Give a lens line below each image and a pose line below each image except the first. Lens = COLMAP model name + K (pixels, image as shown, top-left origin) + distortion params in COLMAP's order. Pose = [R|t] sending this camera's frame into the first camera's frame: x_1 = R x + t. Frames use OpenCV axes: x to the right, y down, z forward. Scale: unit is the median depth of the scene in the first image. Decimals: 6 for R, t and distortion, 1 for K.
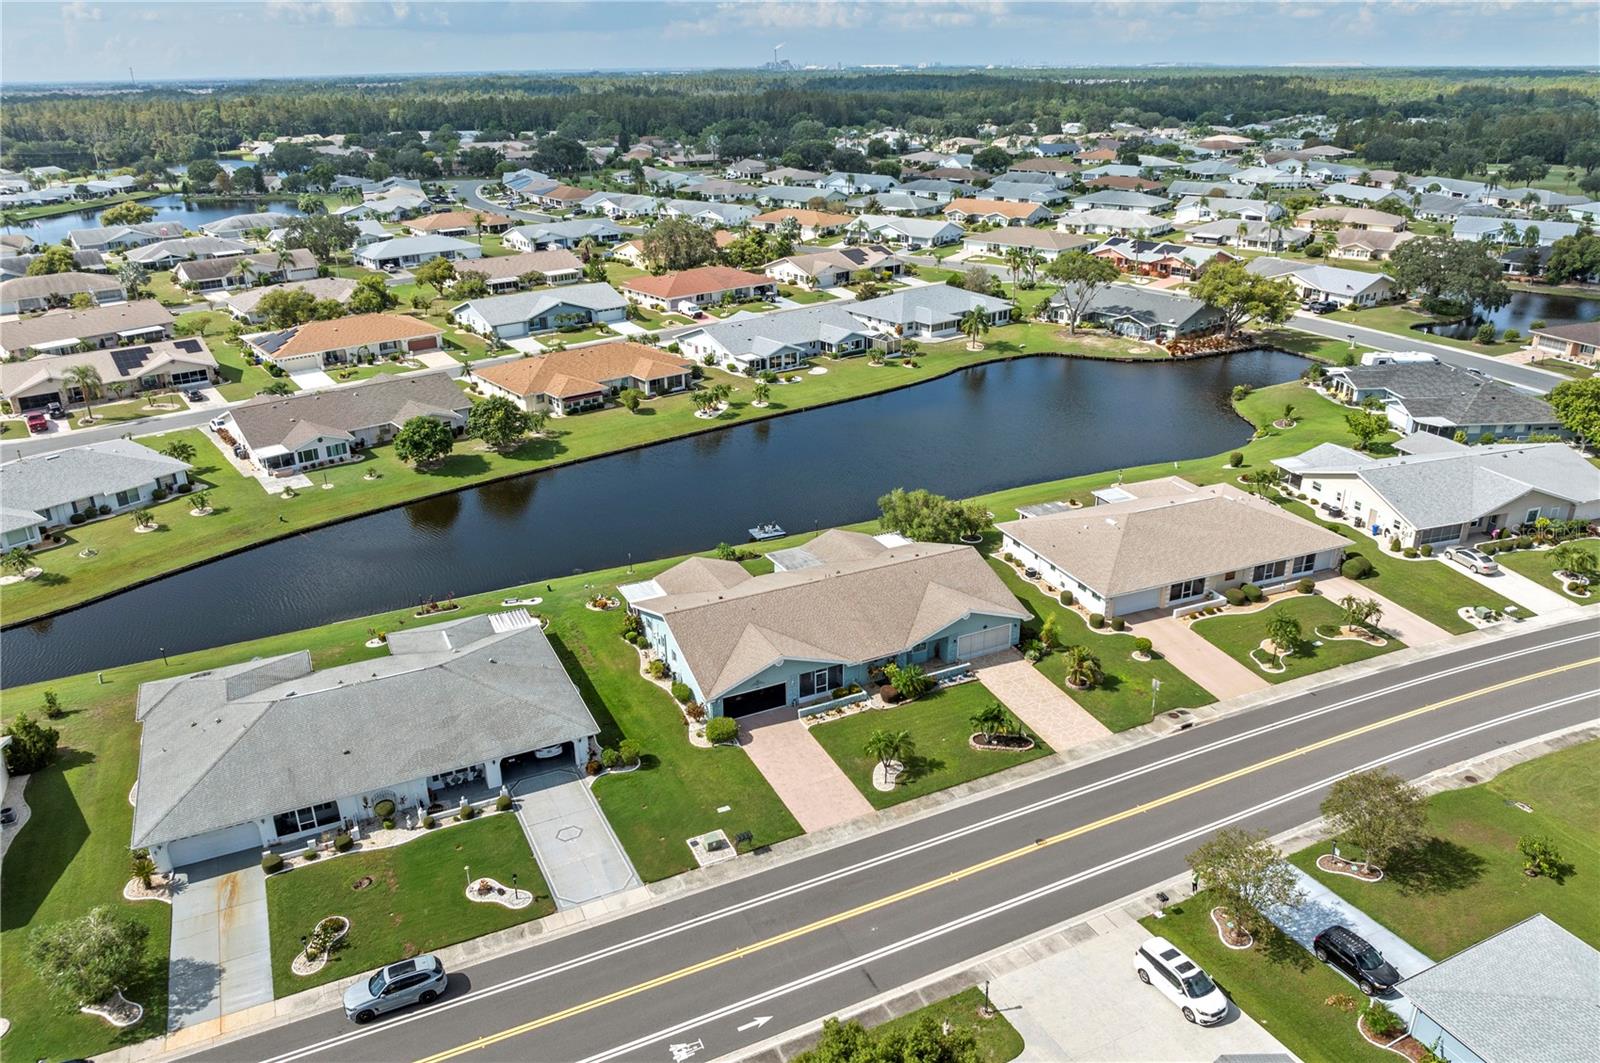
lens RADIAL K [[1114.9, 0, 800.0], [0, 1114.9, 531.5], [0, 0, 1]] dist [-0.038282, 0.000027]
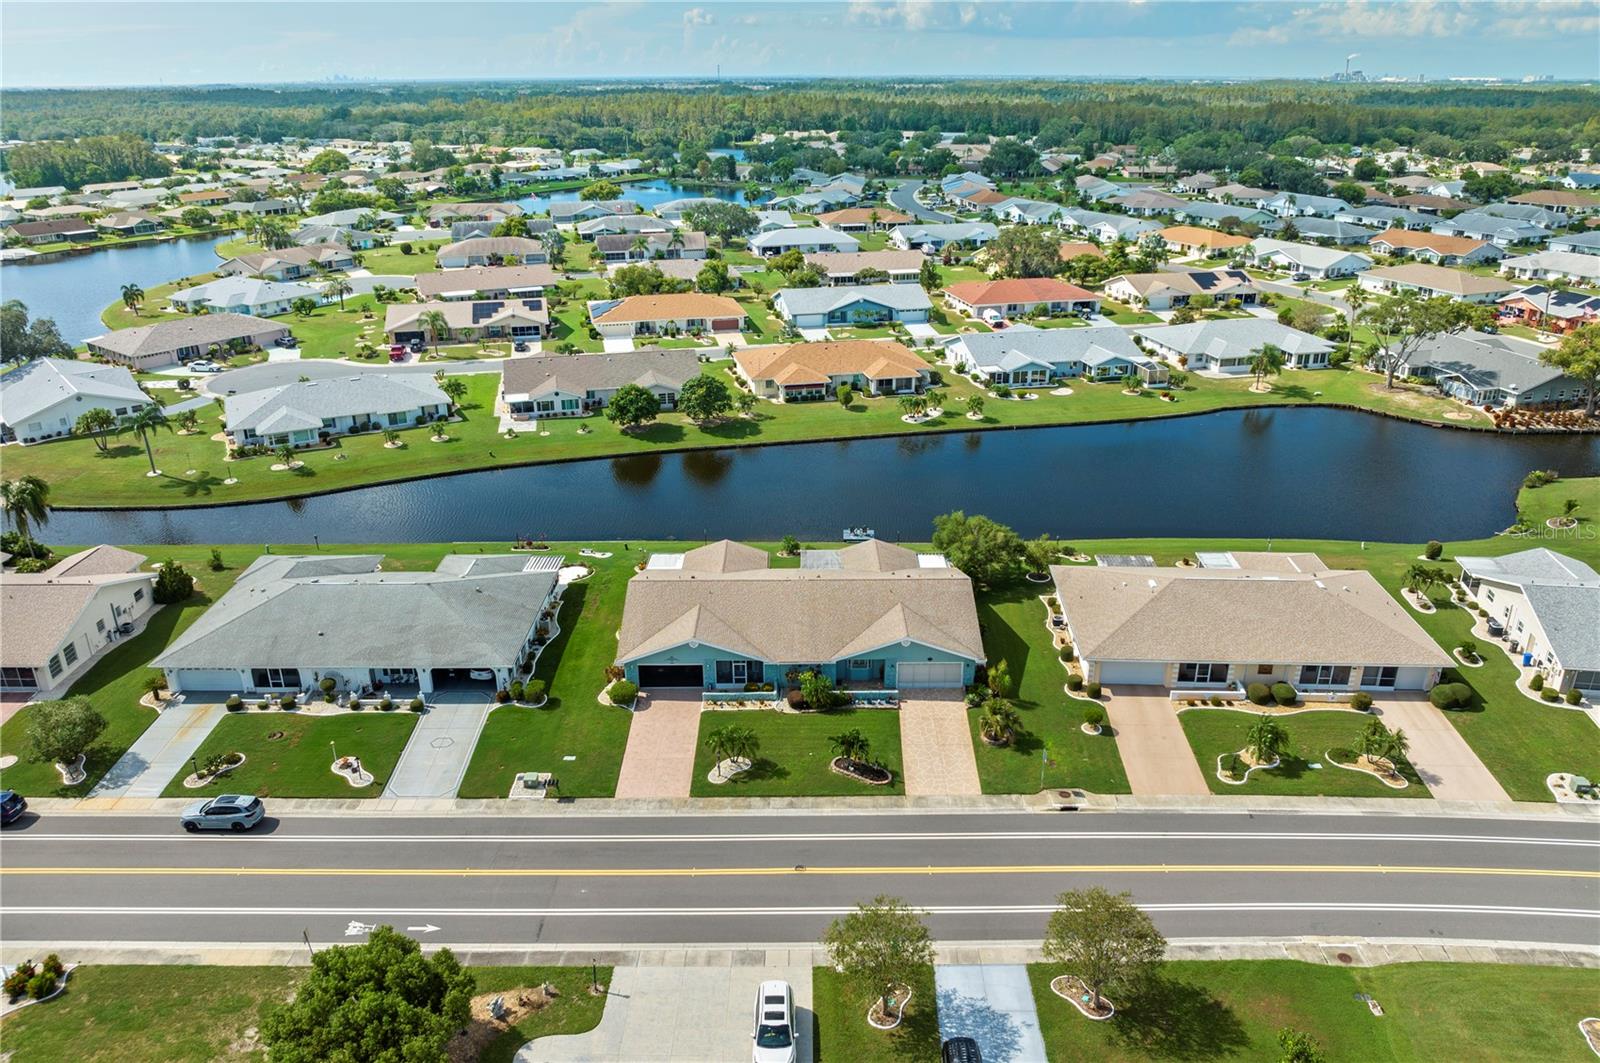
lens RADIAL K [[1114.9, 0, 800.0], [0, 1114.9, 531.5], [0, 0, 1]] dist [-0.038282, 0.000027]
pose [[0.900528, 0.170781, -0.399853, 0.224400], [-0.172347, 0.984505, 0.032340, -0.017968], [0.399180, 0.039791, 0.916009, 0.035909]]
